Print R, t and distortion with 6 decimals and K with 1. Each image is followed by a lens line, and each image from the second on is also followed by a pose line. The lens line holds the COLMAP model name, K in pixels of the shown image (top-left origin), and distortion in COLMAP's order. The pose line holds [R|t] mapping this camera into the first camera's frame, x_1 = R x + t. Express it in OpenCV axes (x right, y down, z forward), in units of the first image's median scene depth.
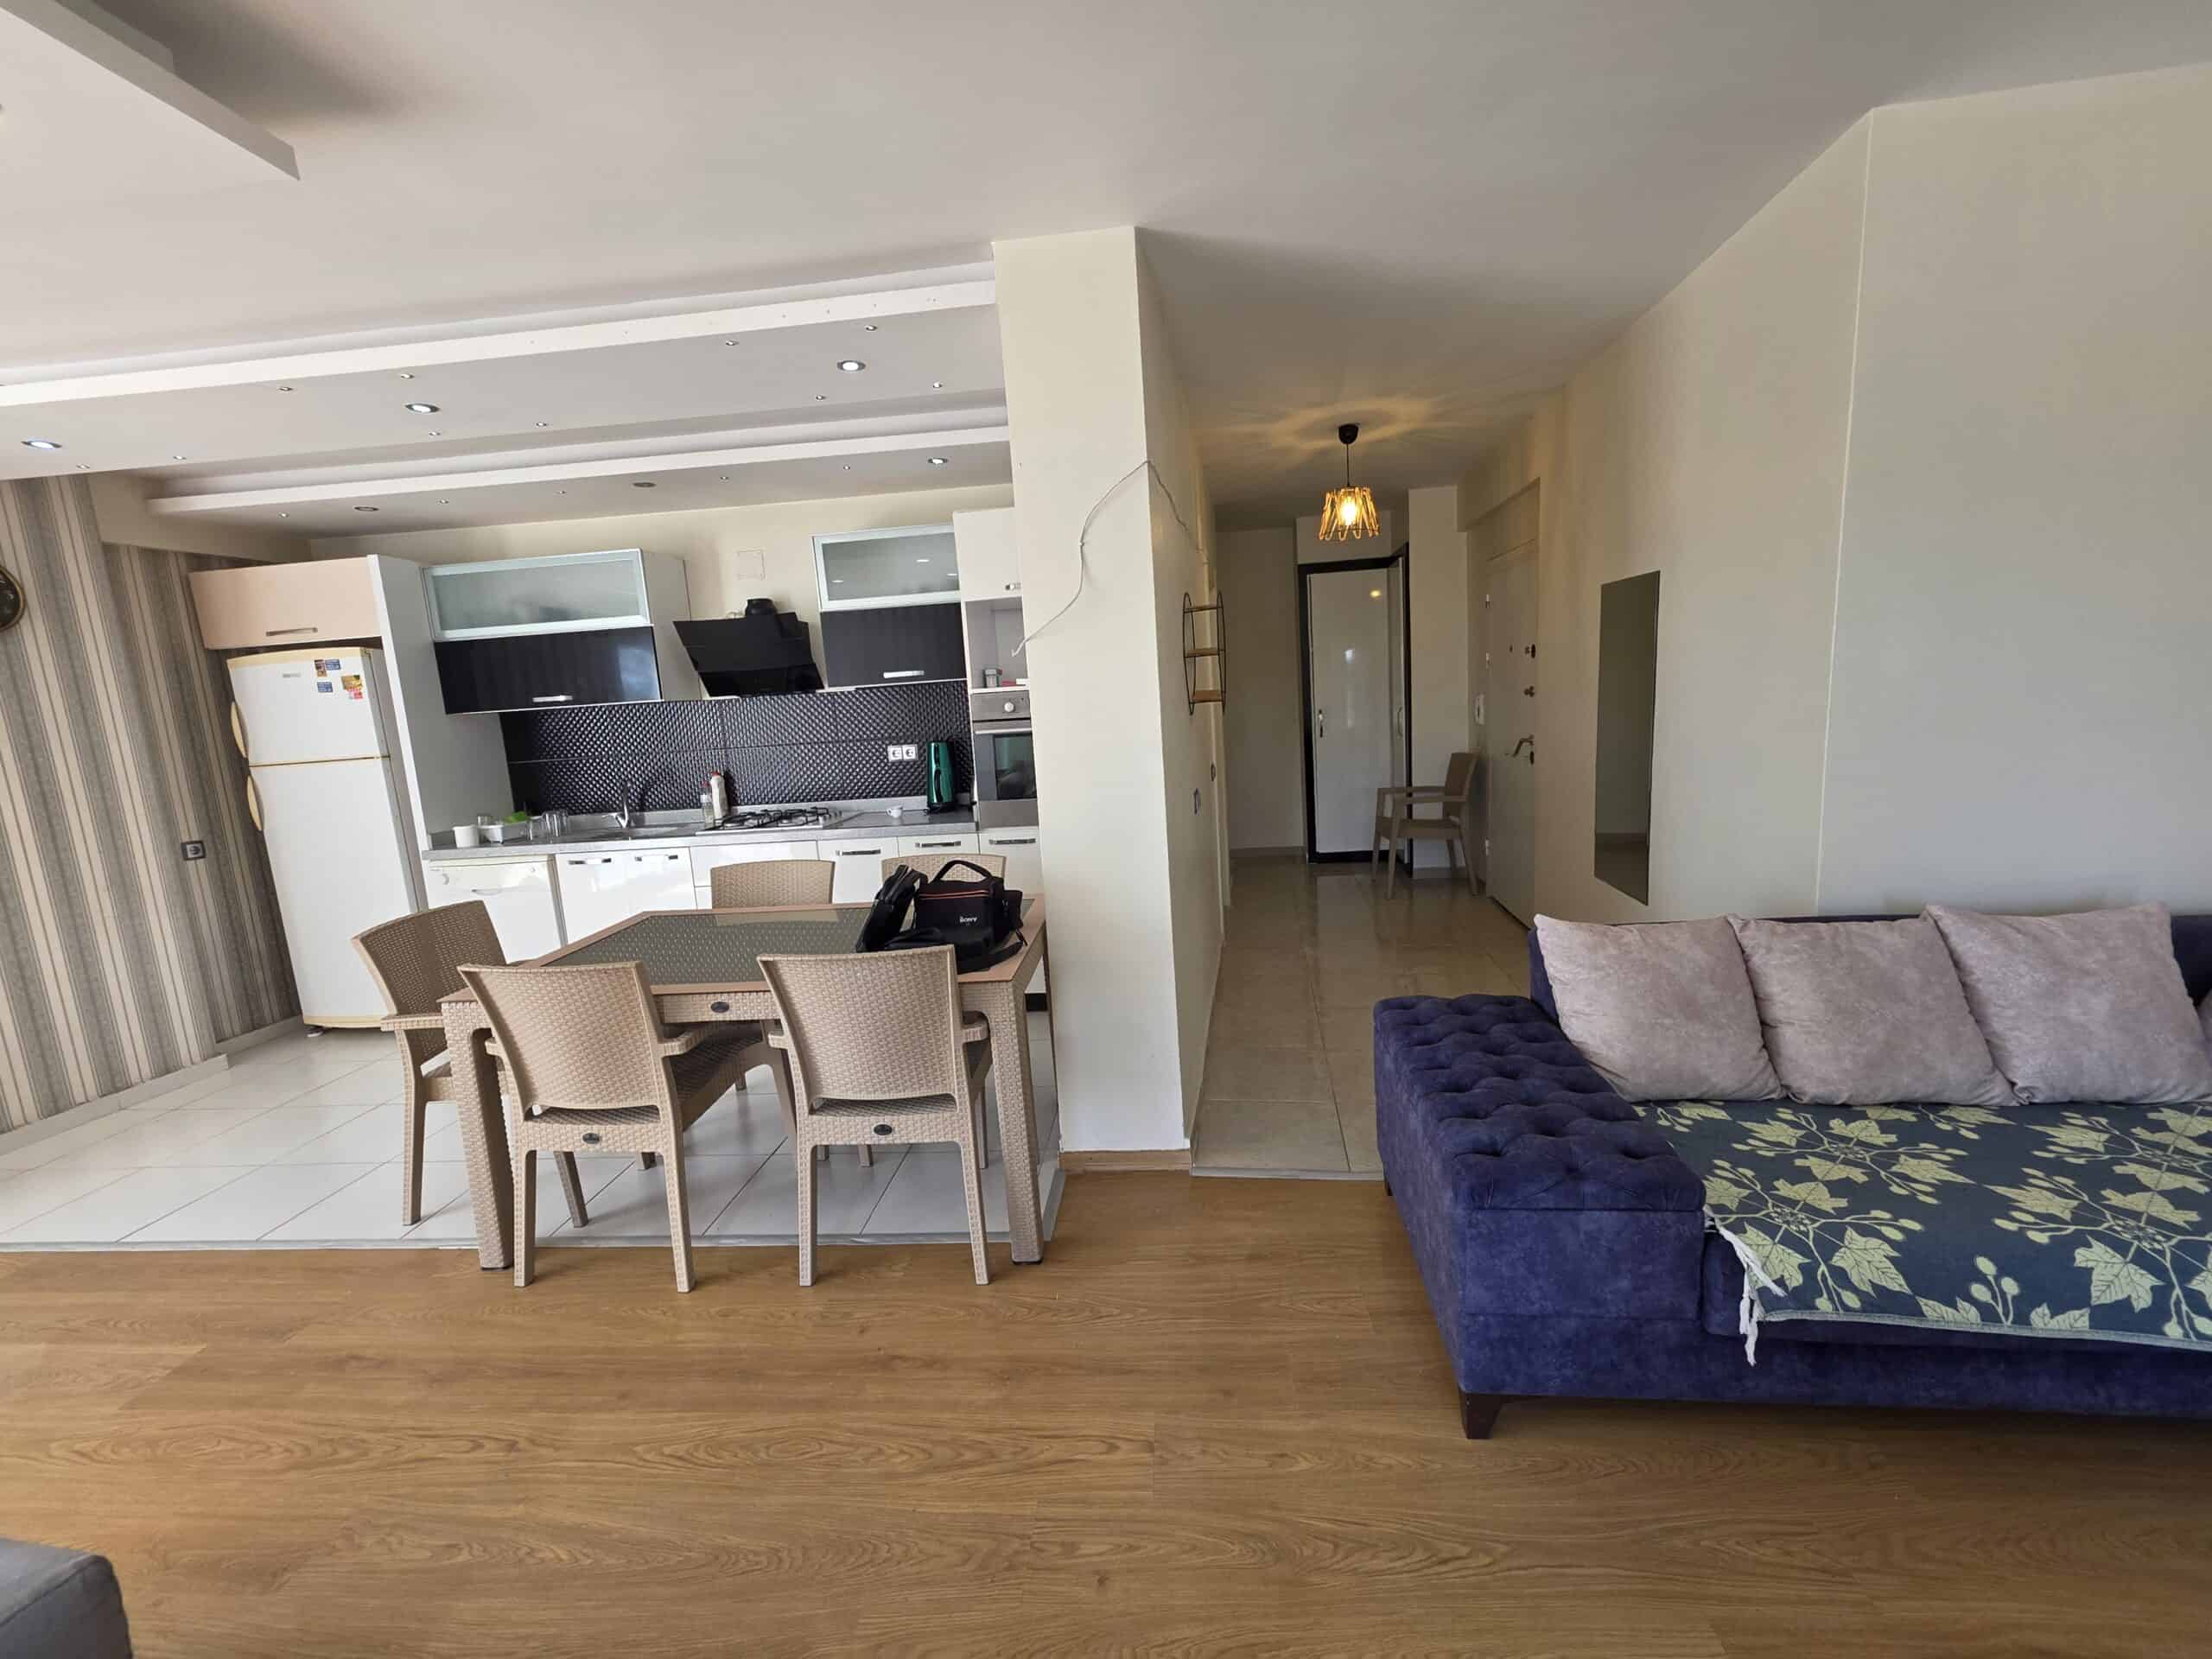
lens RADIAL K [[881.7, 0, 1113.8], [0, 881.7, 824.0], [0, 0, 1]] dist [0.000508, 0.000008]
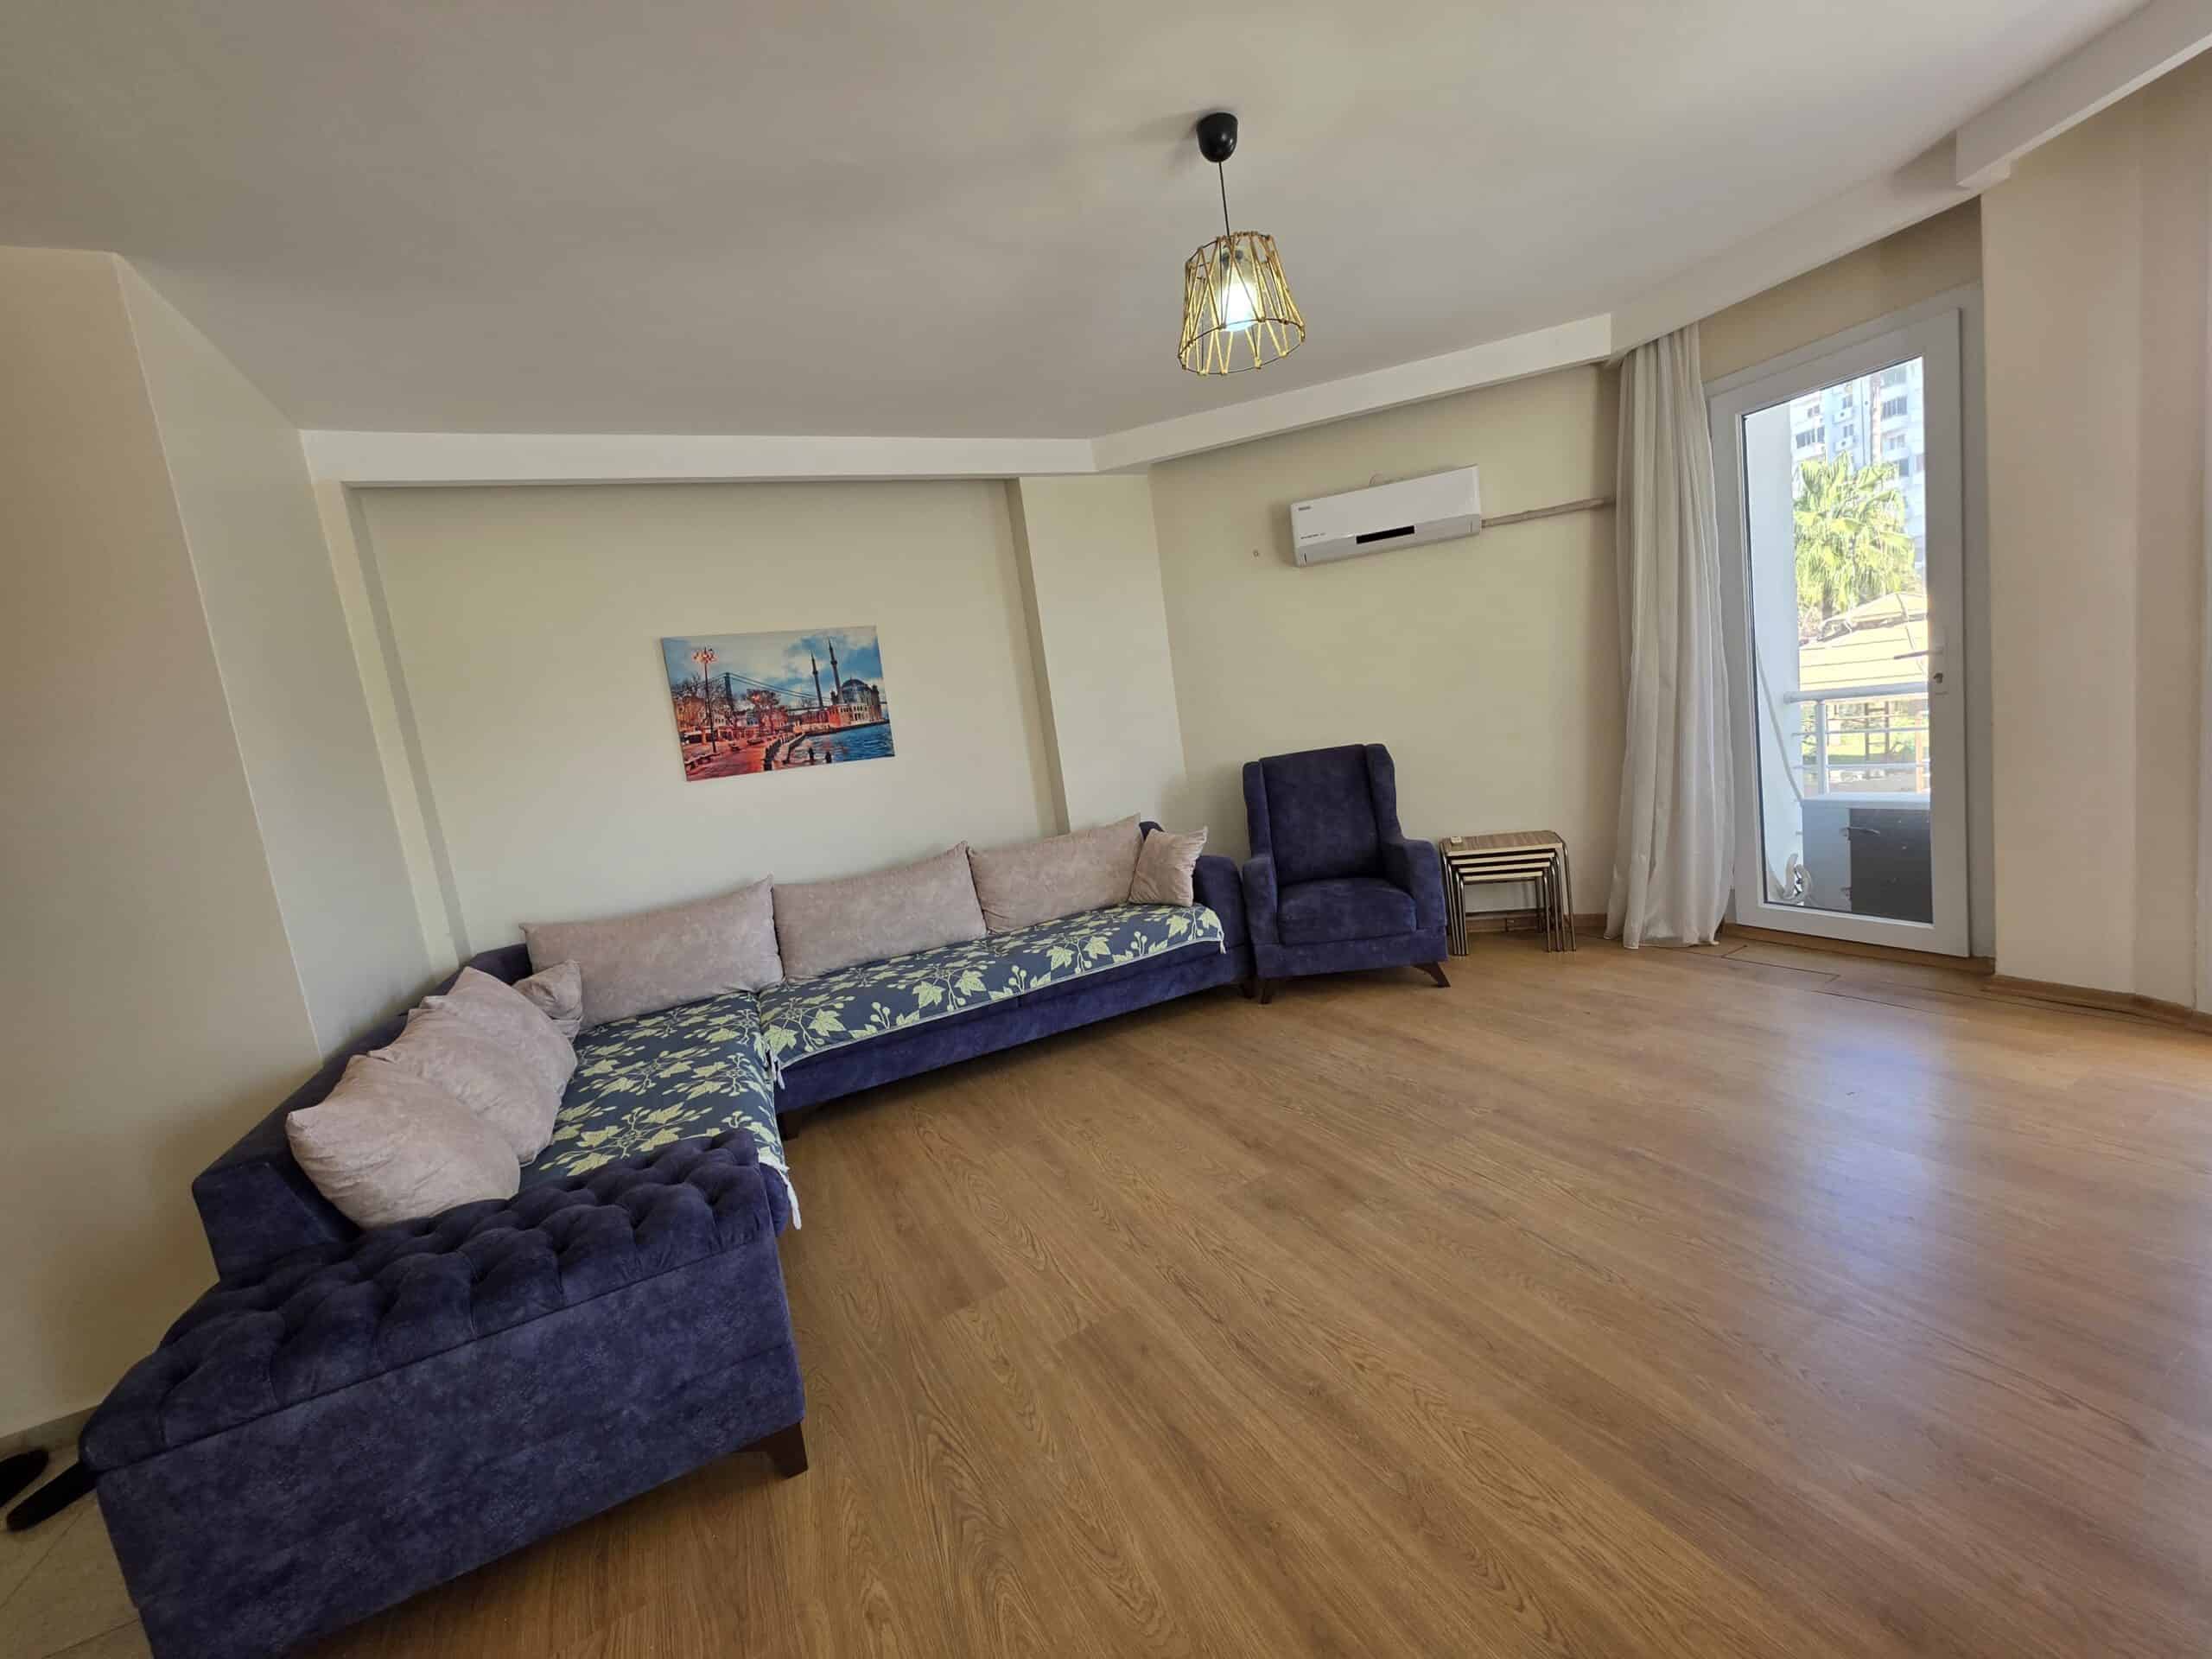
lens RADIAL K [[881.7, 0, 1113.8], [0, 881.7, 824.0], [0, 0, 1]] dist [0.000508, 0.000008]
pose [[-0.529652, 0.030743, 0.847657, -0.269040], [0.292553, 0.944642, 0.148539, -0.016751], [-0.796166, 0.326659, -0.509326, 0.410402]]
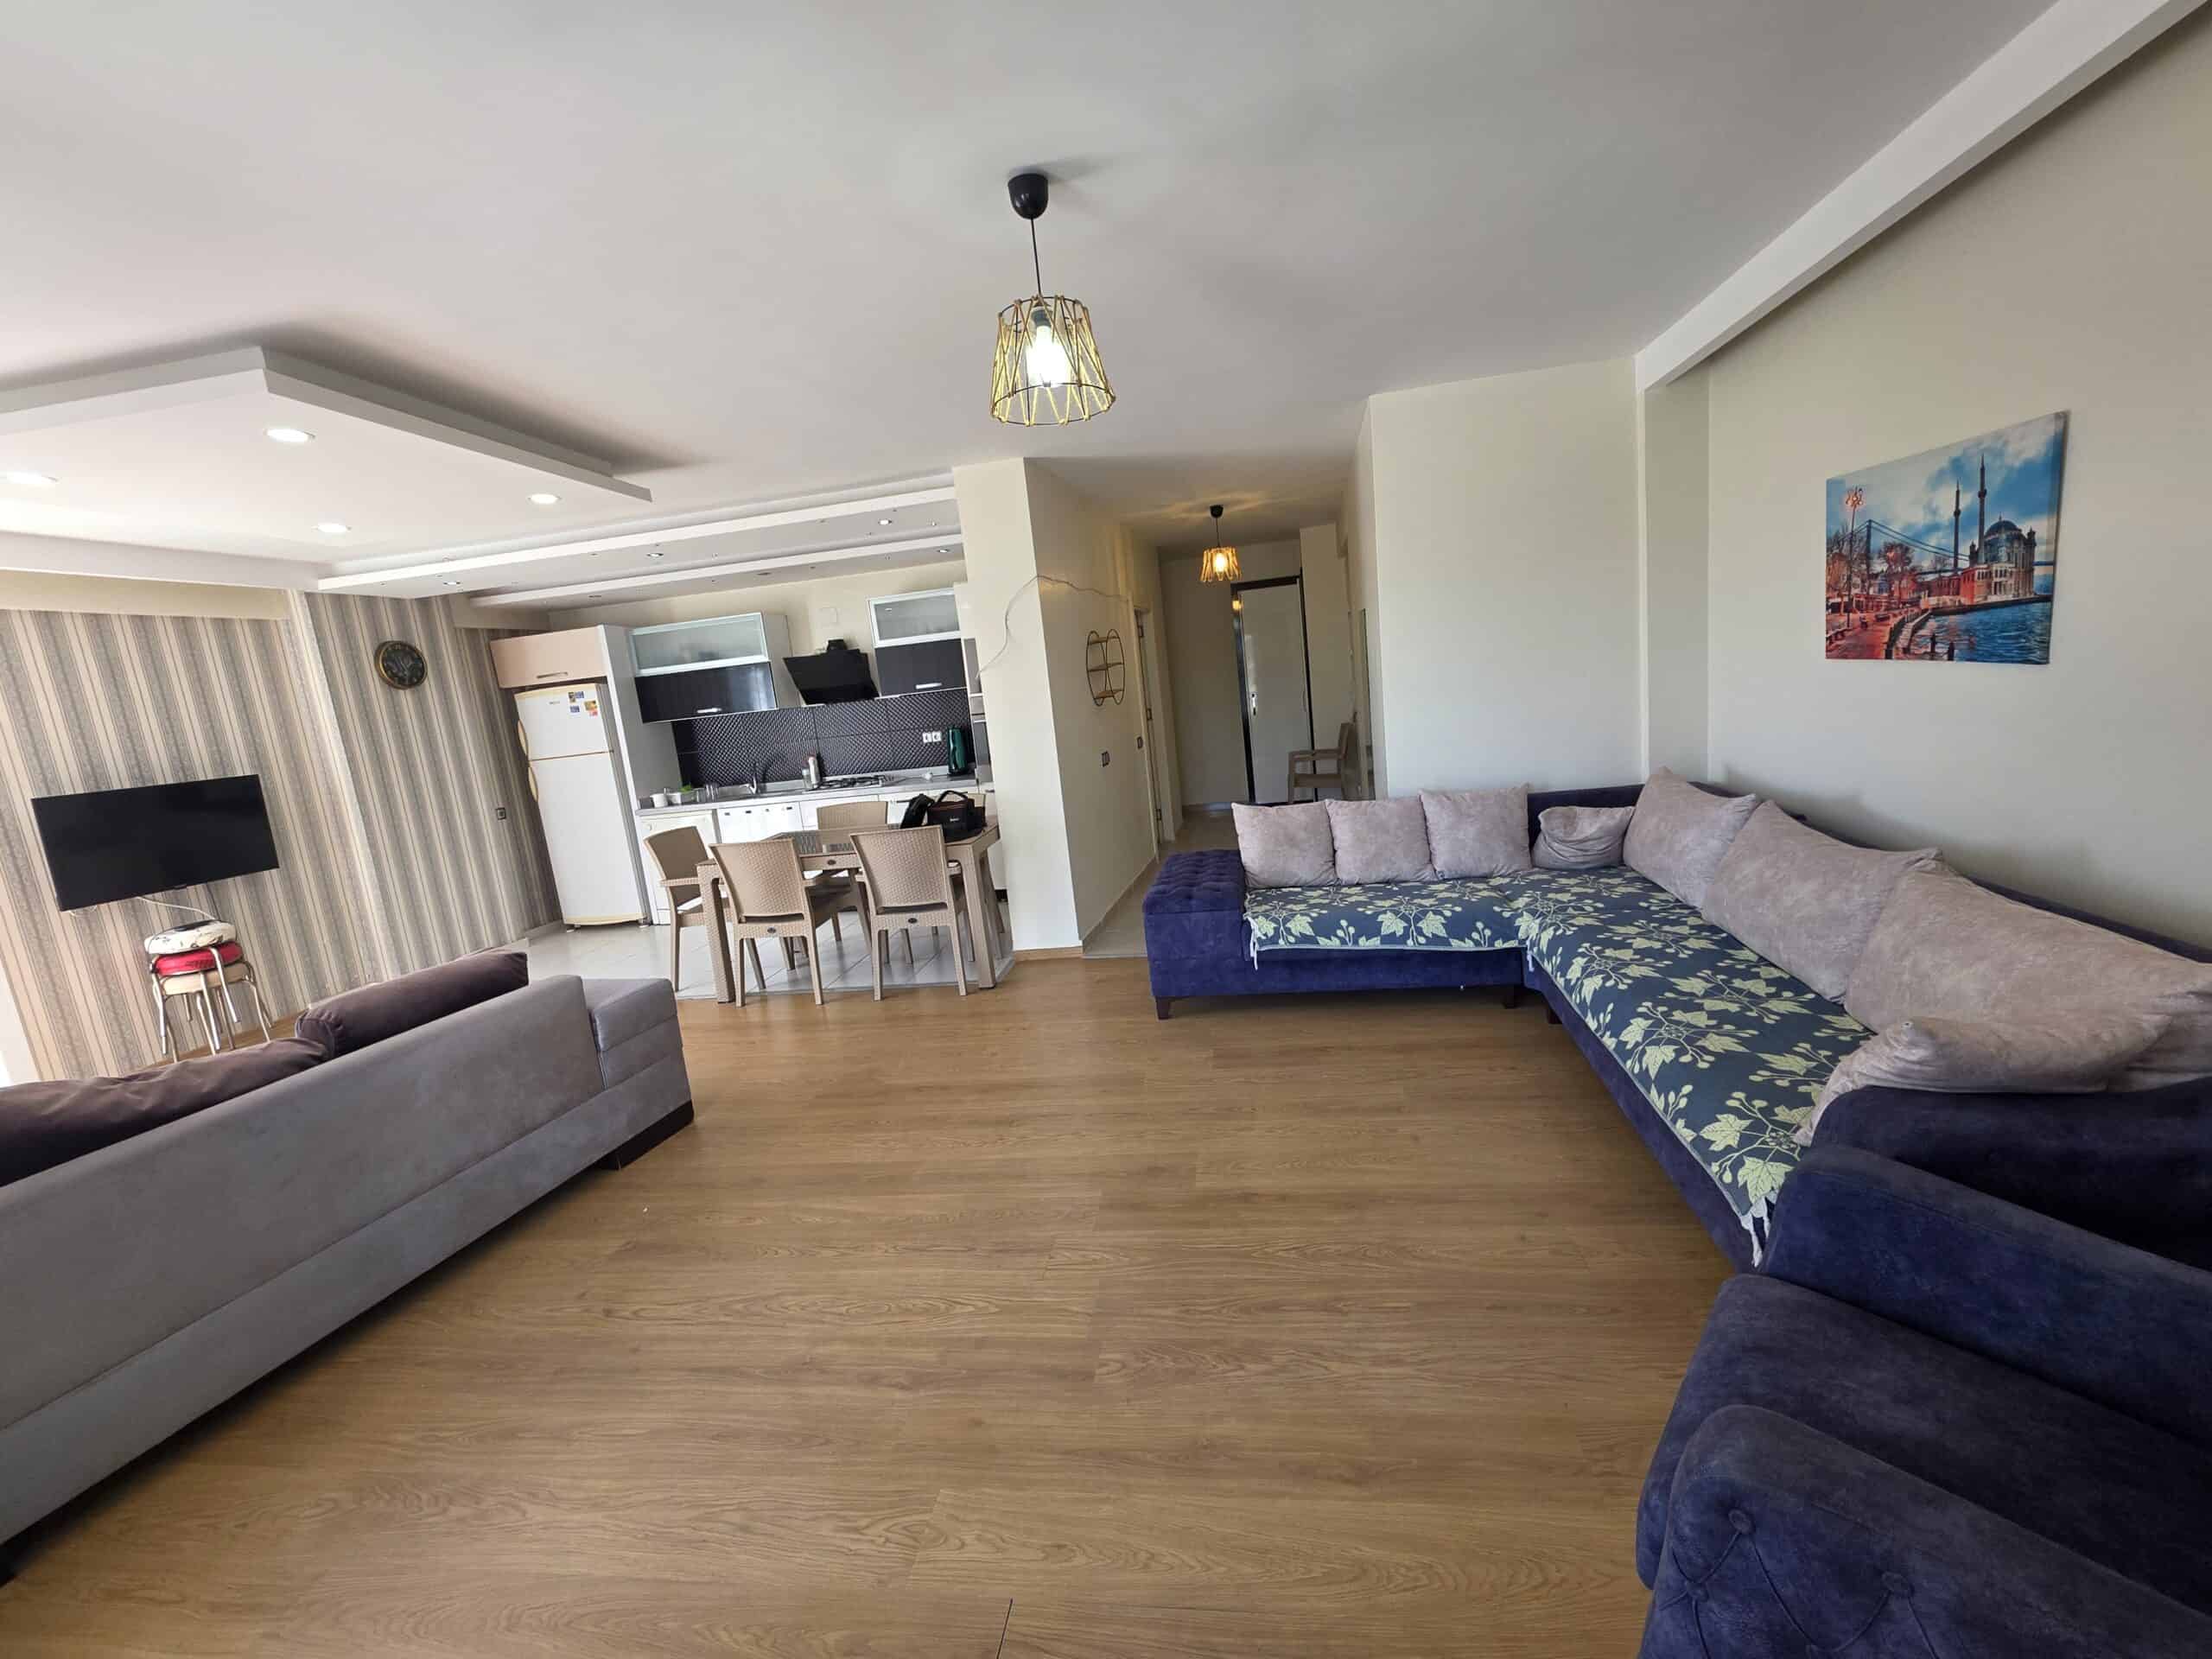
lens RADIAL K [[881.7, 0, 1113.8], [0, 881.7, 824.0], [0, 0, 1]] dist [0.000508, 0.000008]
pose [[0.997012, -0.030761, -0.070852, 0.191693], [0.031978, 0.999359, 0.016098, 0.059406], [0.070311, -0.018316, 0.997357, -0.537357]]
